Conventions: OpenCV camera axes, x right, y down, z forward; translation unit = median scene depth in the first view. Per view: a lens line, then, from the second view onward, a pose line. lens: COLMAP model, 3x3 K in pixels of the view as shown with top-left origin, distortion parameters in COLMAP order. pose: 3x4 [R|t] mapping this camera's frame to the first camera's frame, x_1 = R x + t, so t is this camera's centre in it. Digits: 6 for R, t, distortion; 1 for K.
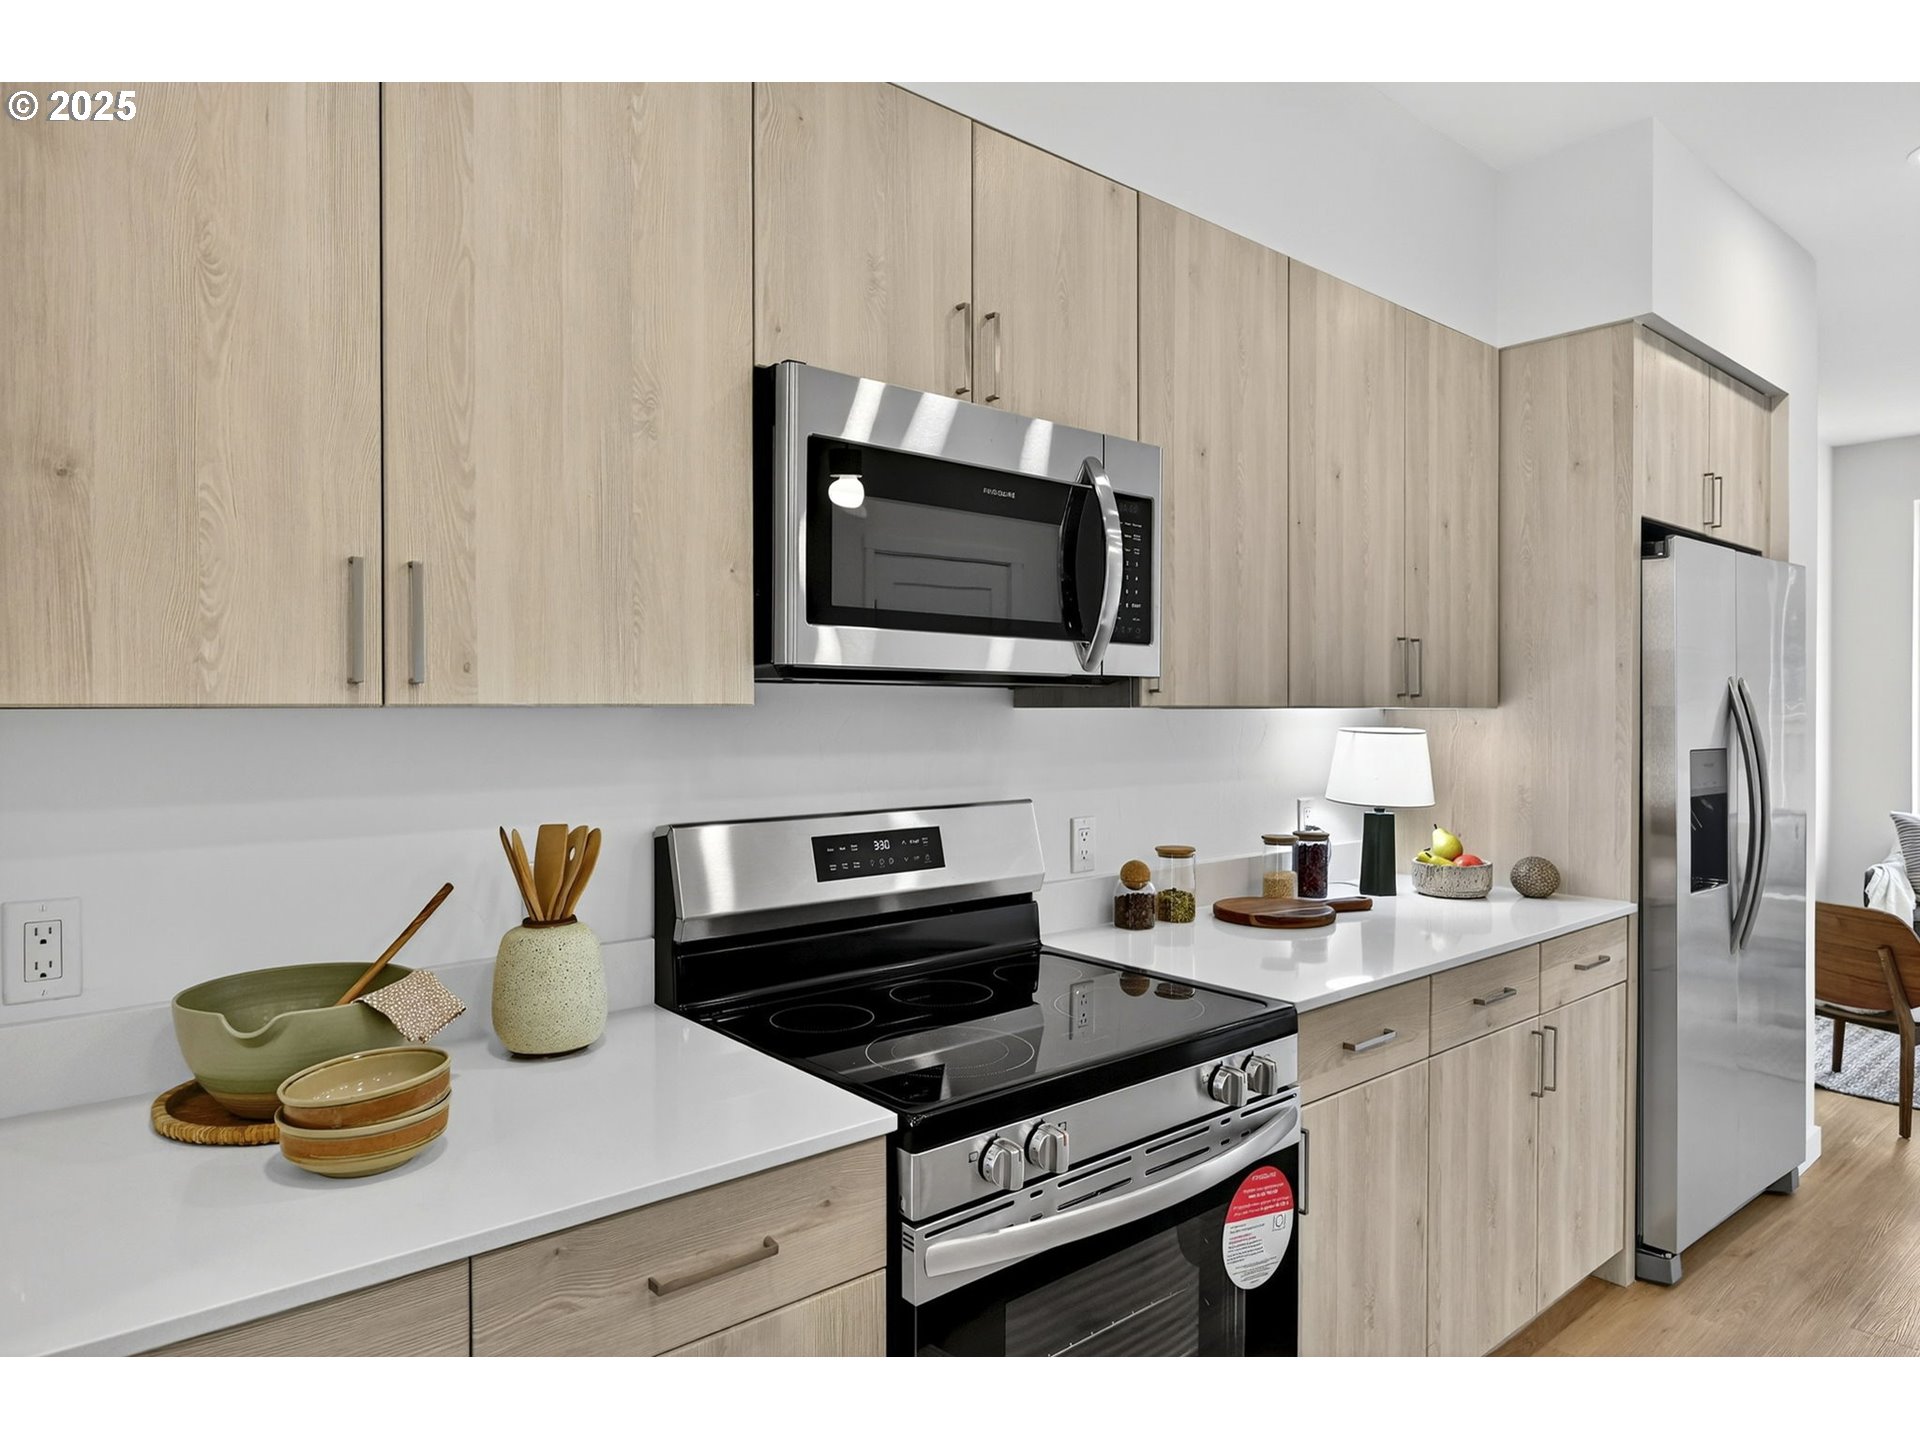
lens RADIAL K [[1155.6, 0, 960.0], [0, 1155.6, 720.0], [0, 0, 1]] dist [-0.003847, -0.001203]
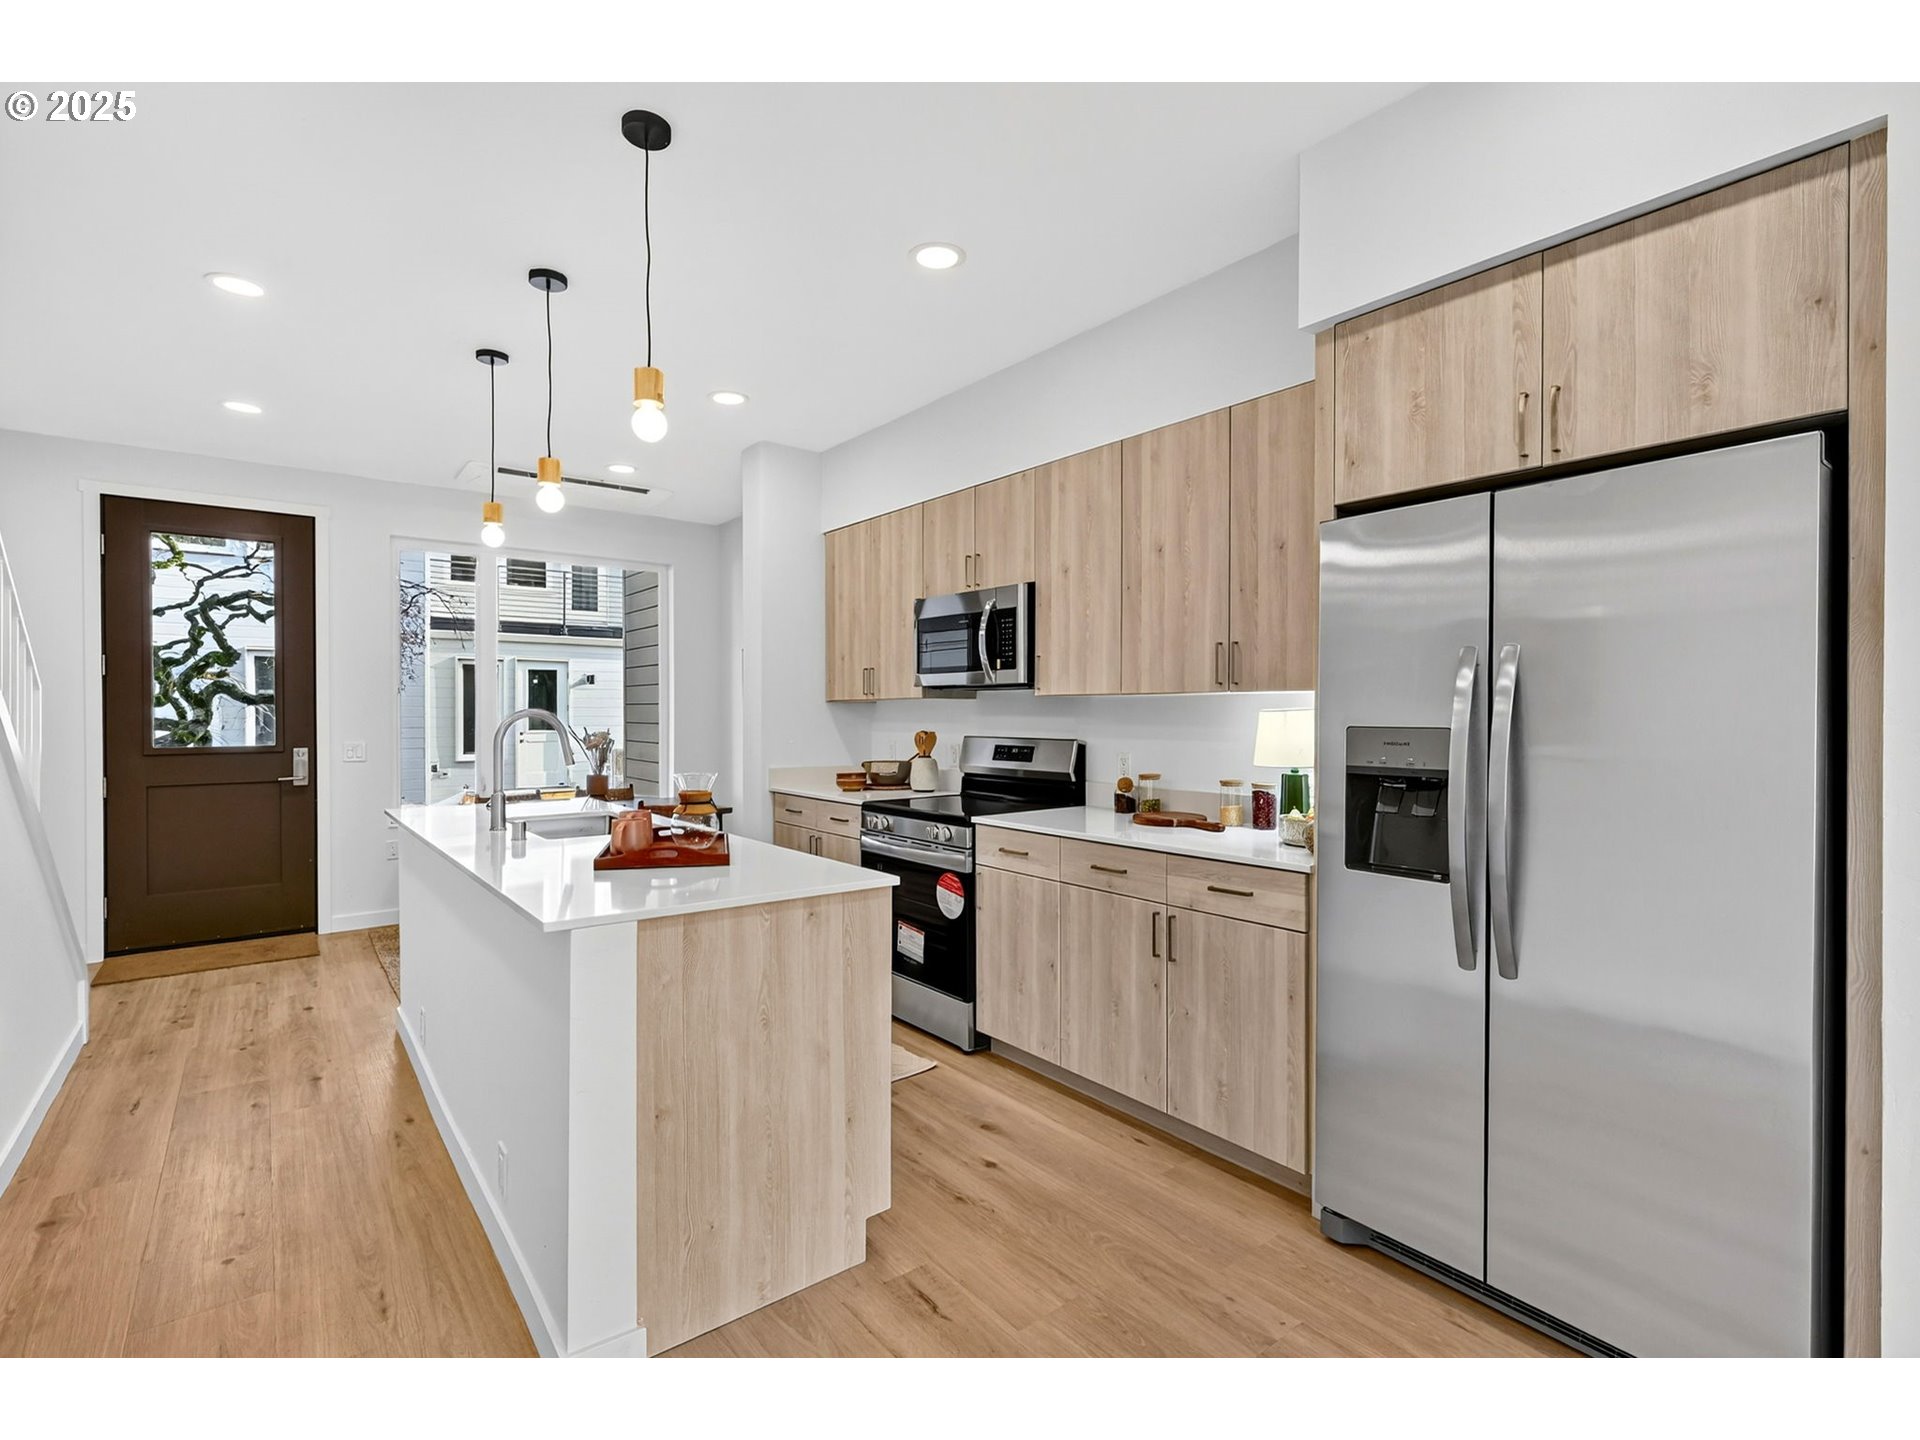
lens RADIAL K [[887.2, 0, 960.0], [0, 887.2, 720.0], [0, 0, 1]] dist [-0.001004, 0.000003]
pose [[-0.030640, 0.004835, -0.999519, 2.038765], [-0.014111, 0.999887, 0.005269, 0.031327], [0.999431, 0.014266, -0.030568, 0.978905]]
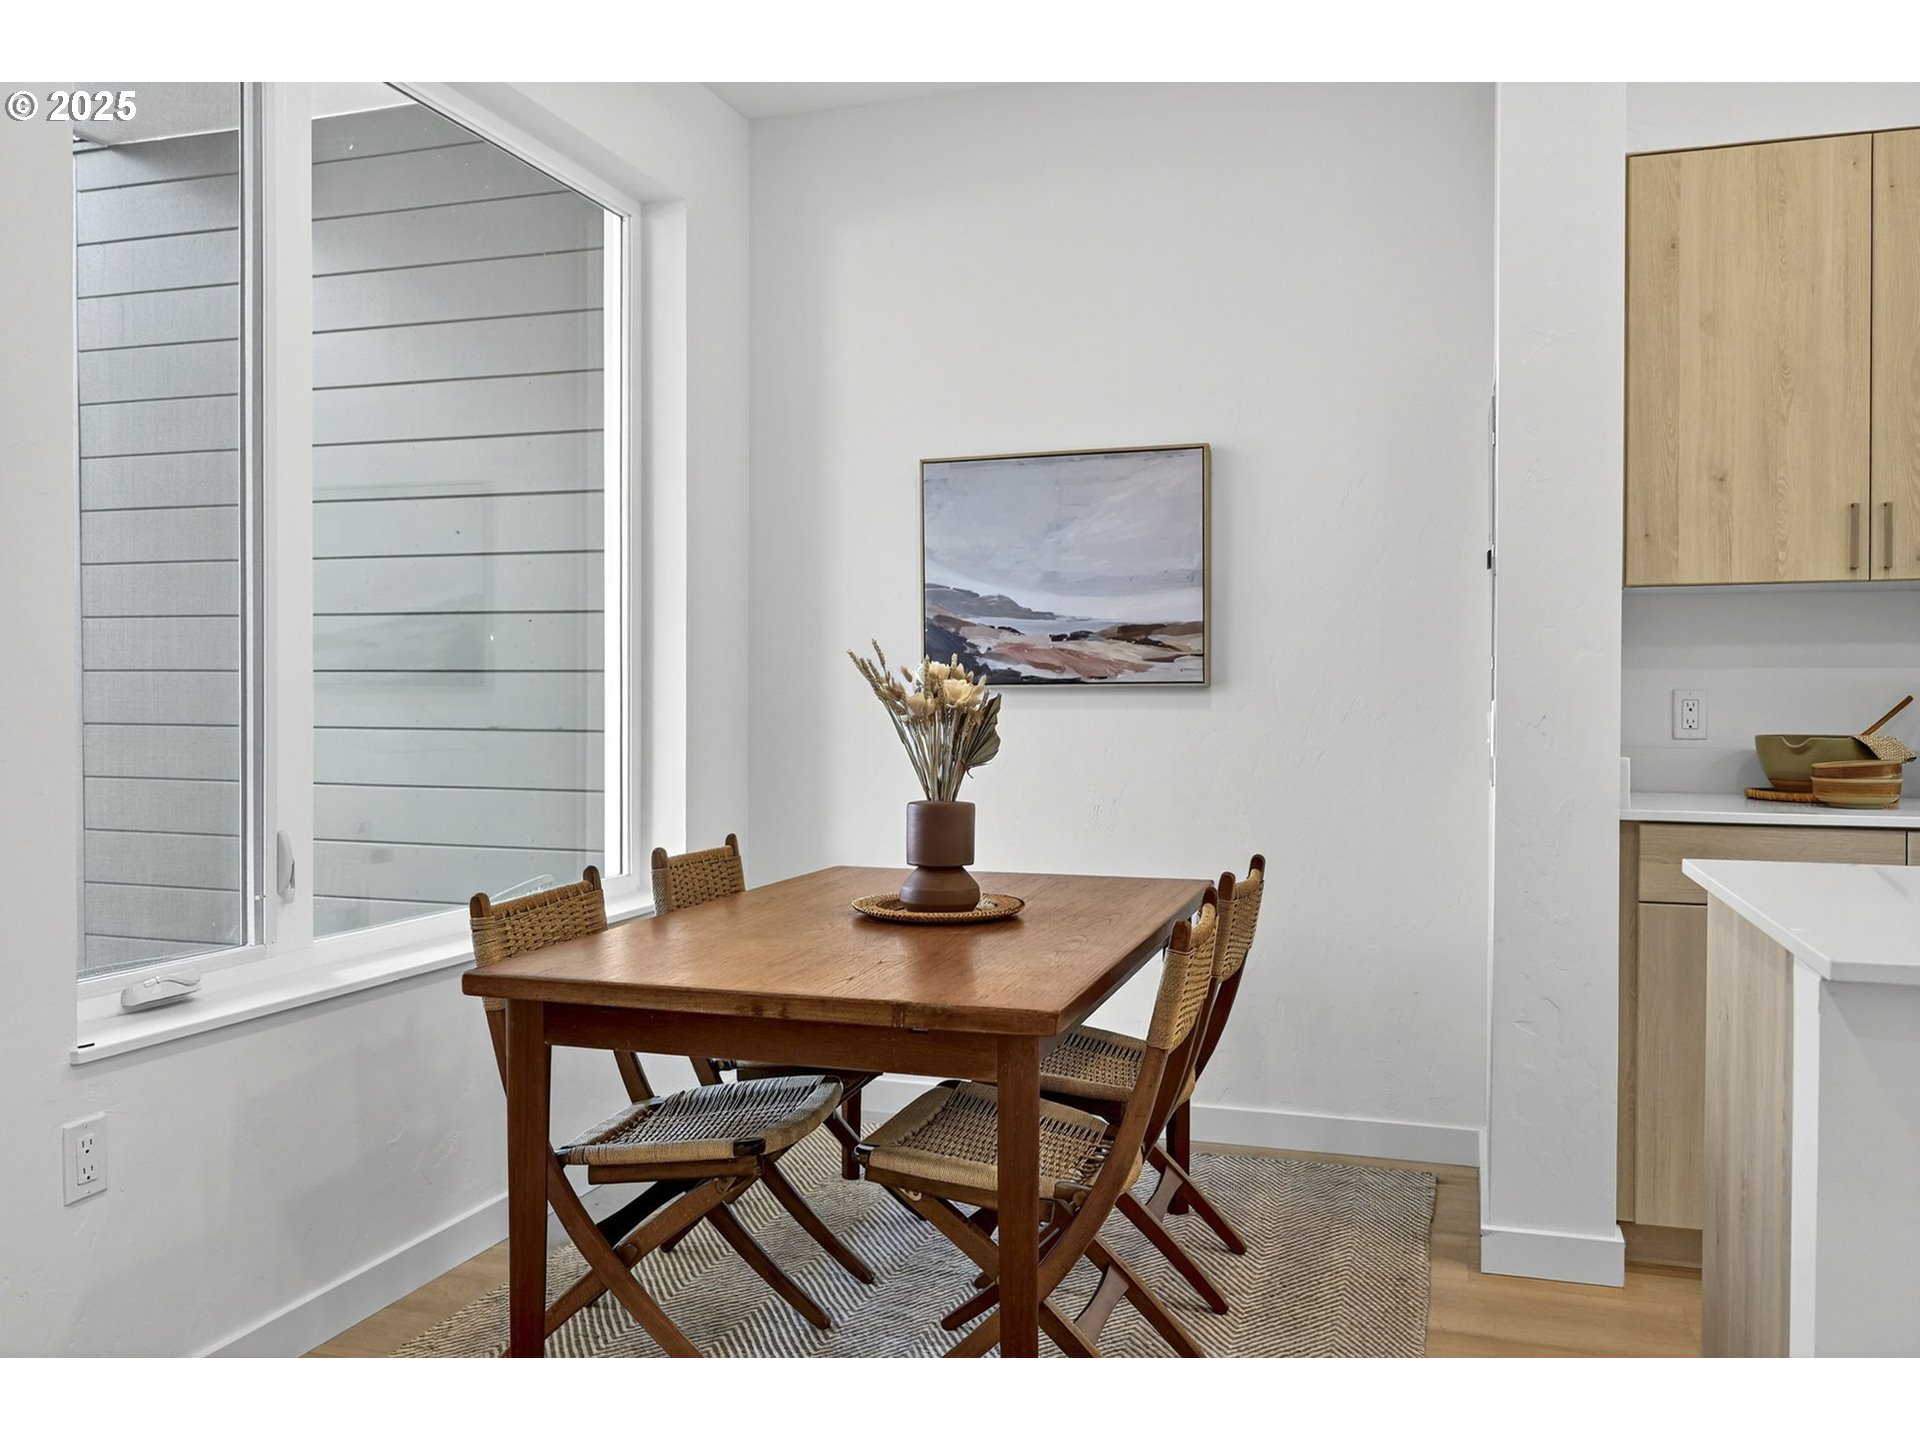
lens RADIAL K [[1472.9, 0, 960.0], [0, 1472.9, 720.0], [0, 0, 1]] dist [-0.002150, -0.002071]
pose [[0.527093, 0.012844, -0.849711, 0.502943], [-0.009638, 0.999912, 0.009136, 0.137574], [0.849753, 0.003374, 0.527170, -1.008169]]
